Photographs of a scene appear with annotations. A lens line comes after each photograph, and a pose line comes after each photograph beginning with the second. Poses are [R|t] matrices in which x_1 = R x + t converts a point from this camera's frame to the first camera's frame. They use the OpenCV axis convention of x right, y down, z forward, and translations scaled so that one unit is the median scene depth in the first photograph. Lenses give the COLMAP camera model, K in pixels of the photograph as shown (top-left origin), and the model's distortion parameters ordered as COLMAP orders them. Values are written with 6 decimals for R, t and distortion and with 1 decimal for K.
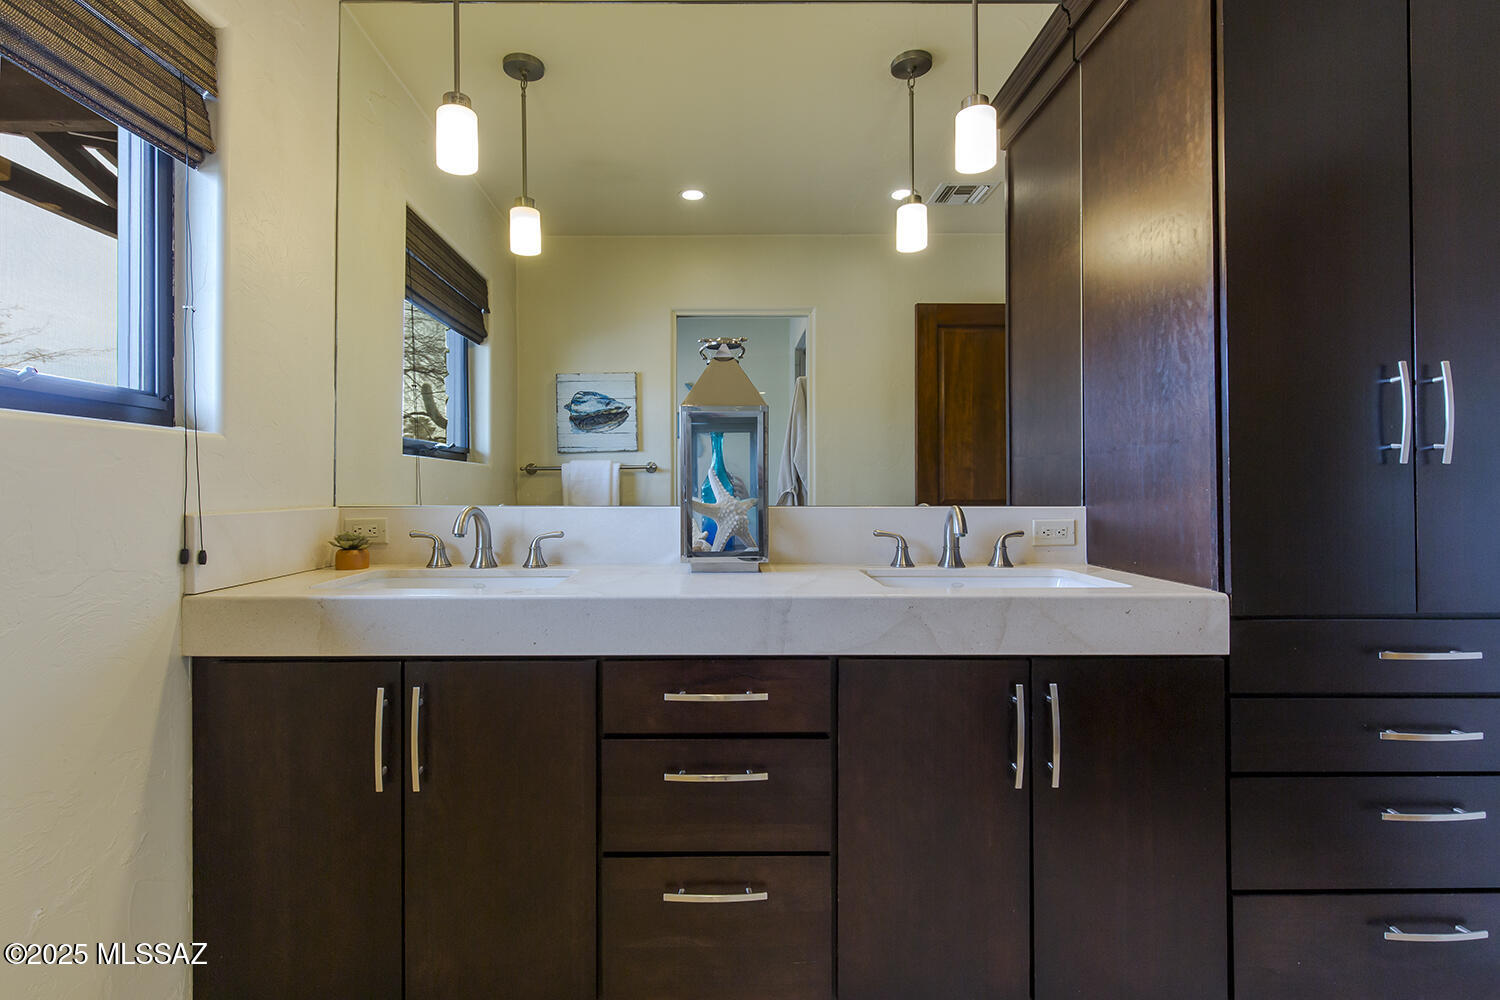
lens RADIAL K [[713.3, 0, 750.0], [0, 713.3, 500.0], [0, 0, 1]] dist [0.003923, 0.000234]
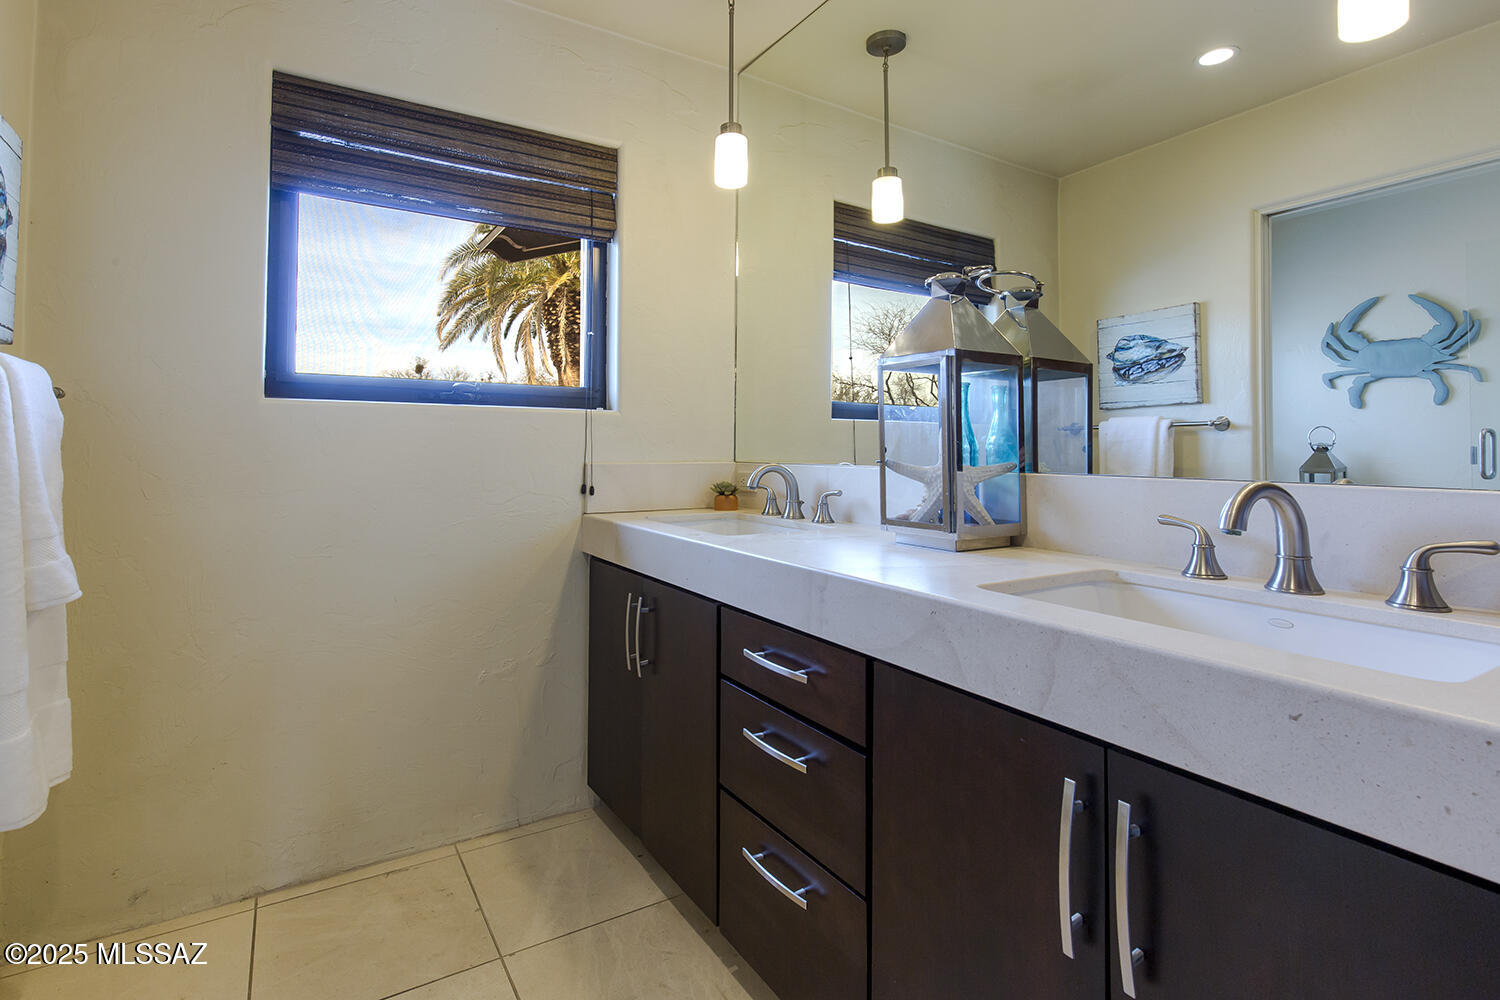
lens RADIAL K [[715.1, 0, 716.8], [0, 715.1, 451.9], [0, 0, 1]] dist [0.002463, 0.000089]
pose [[0.509479, 0.007711, -0.860448, 0.254154], [-0.020208, 0.999791, -0.003005, -0.002084], [0.860246, 0.018919, 0.509529, 0.150942]]
